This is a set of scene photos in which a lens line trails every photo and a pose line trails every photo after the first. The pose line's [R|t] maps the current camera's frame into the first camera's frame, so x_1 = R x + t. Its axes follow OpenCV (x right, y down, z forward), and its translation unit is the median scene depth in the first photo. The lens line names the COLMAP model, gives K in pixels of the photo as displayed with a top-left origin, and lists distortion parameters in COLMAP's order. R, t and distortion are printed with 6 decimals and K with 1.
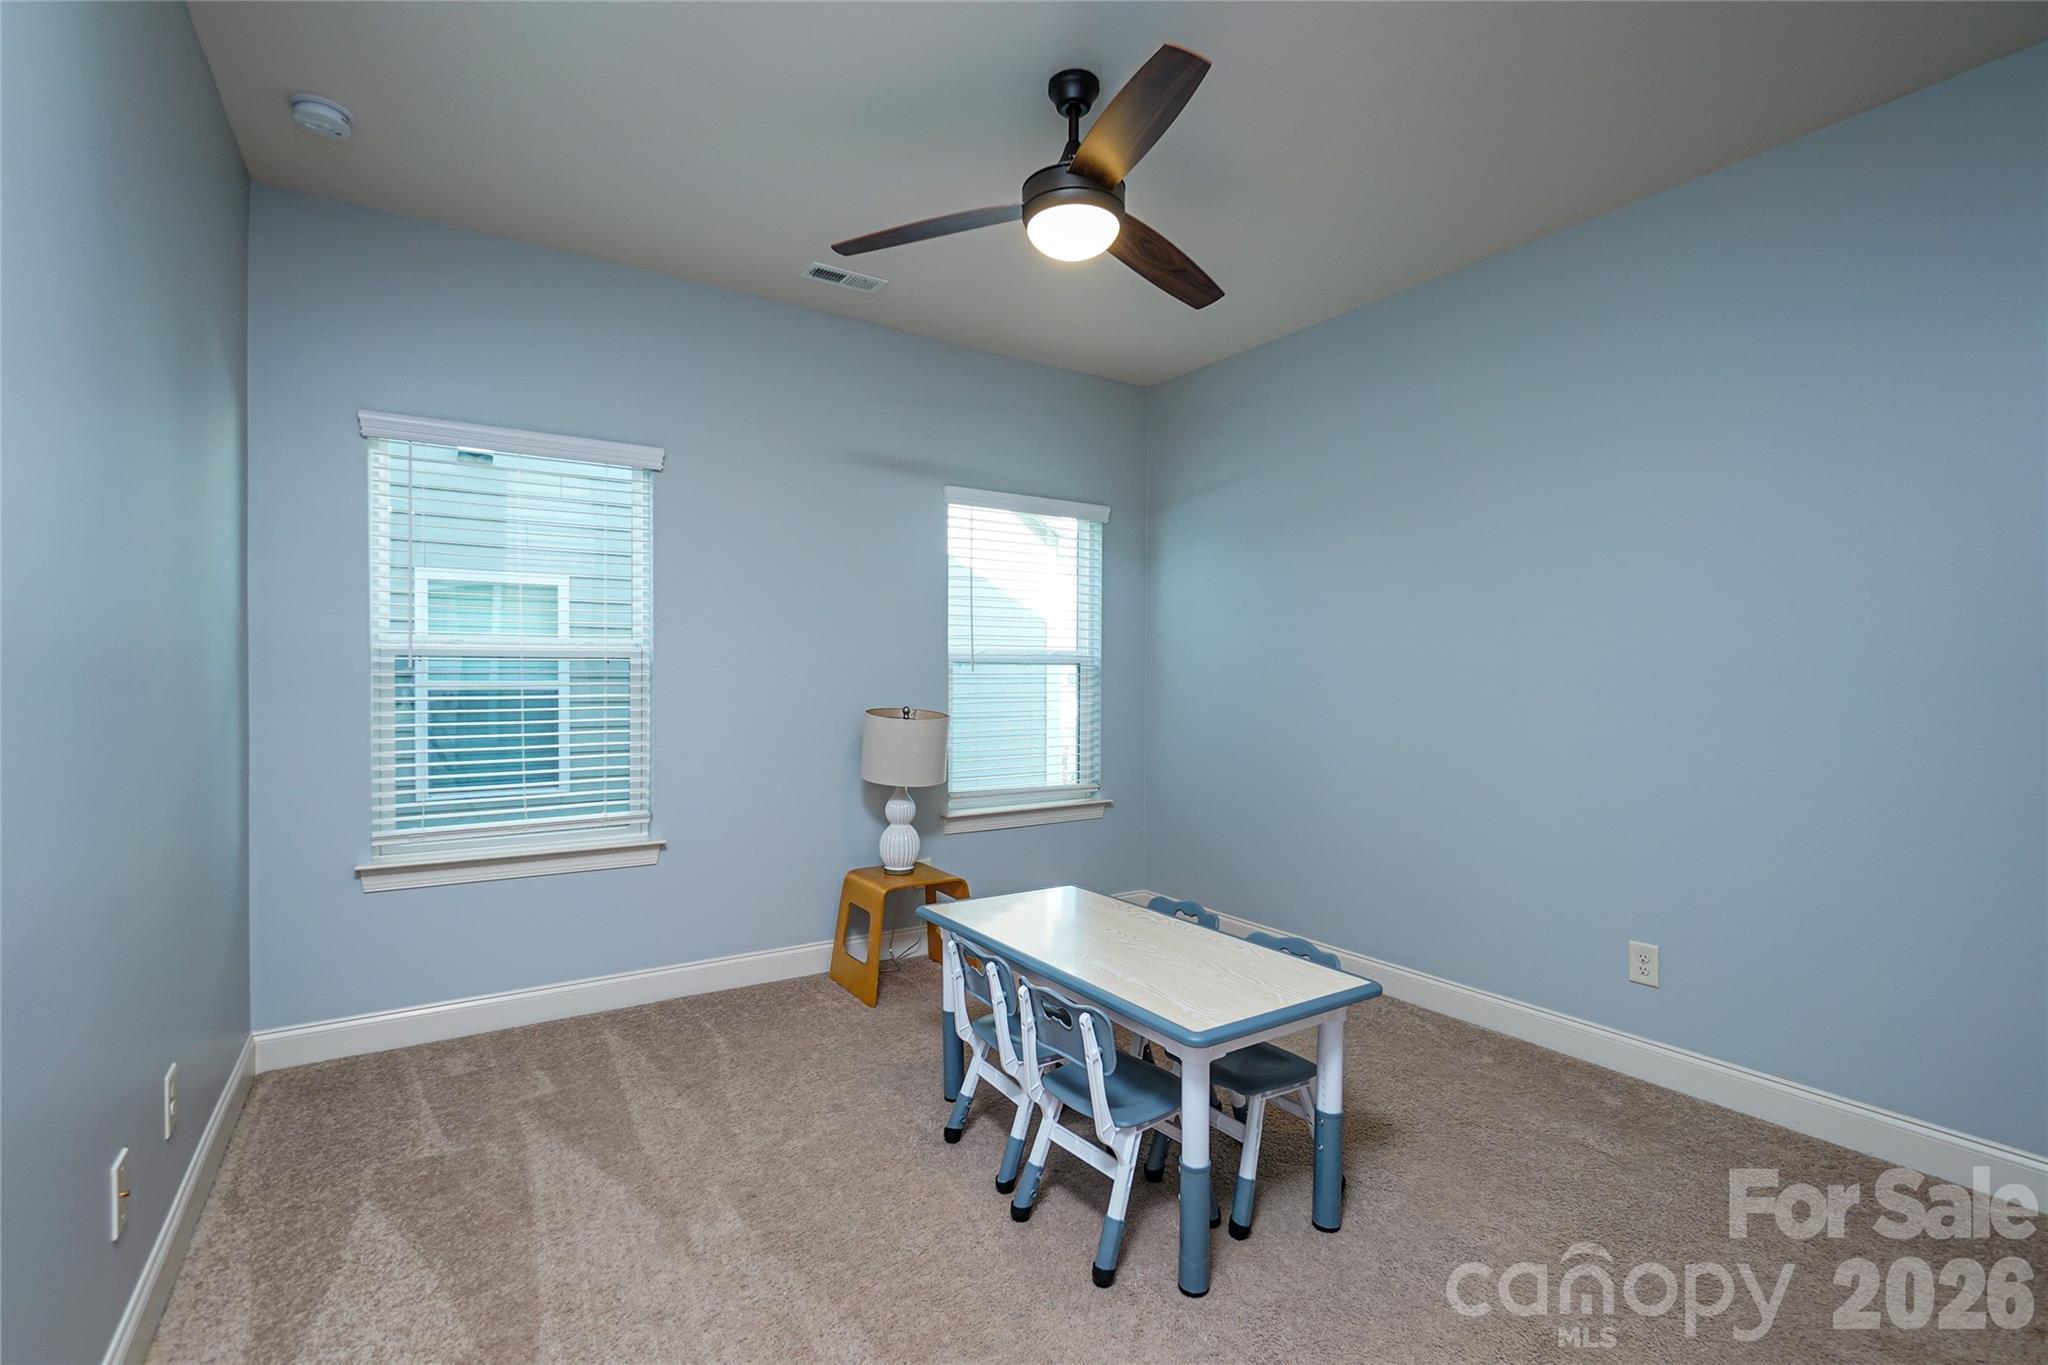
lens RADIAL K [[950.7, 0, 1024.0], [0, 950.7, 682.5], [0, 0, 1]] dist [0.001074, 0.000078]
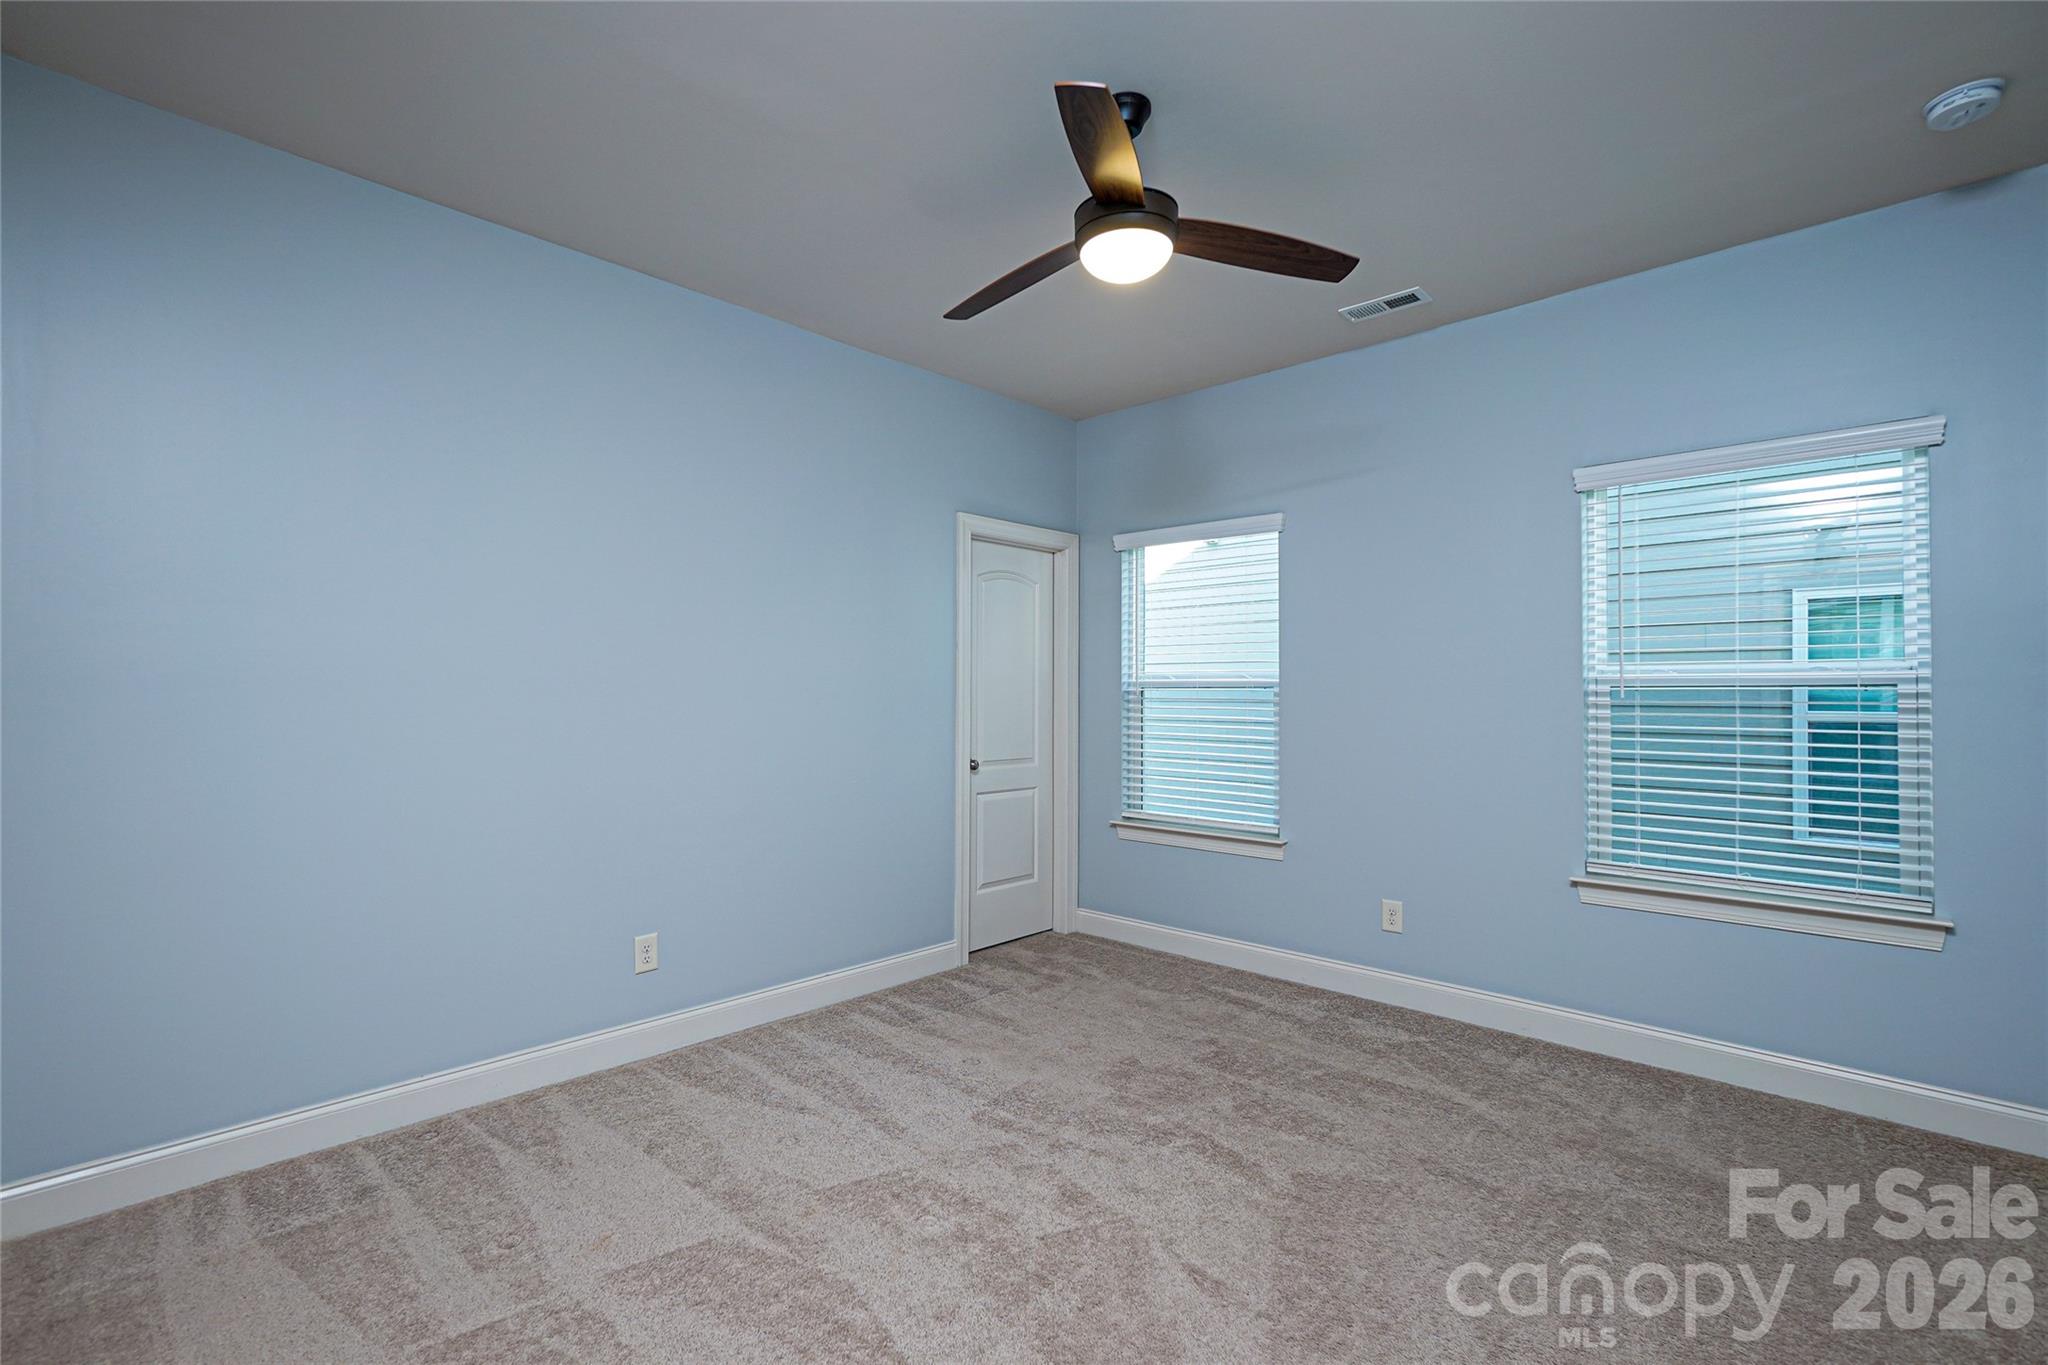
lens RADIAL K [[894.4, 0, 1007.3], [0, 894.4, 684.8], [0, 0, 1]] dist [0.000114, 0.000045]
pose [[0.264844, -0.010557, -0.964234, 0.115093], [-0.017906, 0.999714, -0.015864, -0.000413], [0.964125, 0.021467, 0.264579, 0.073491]]
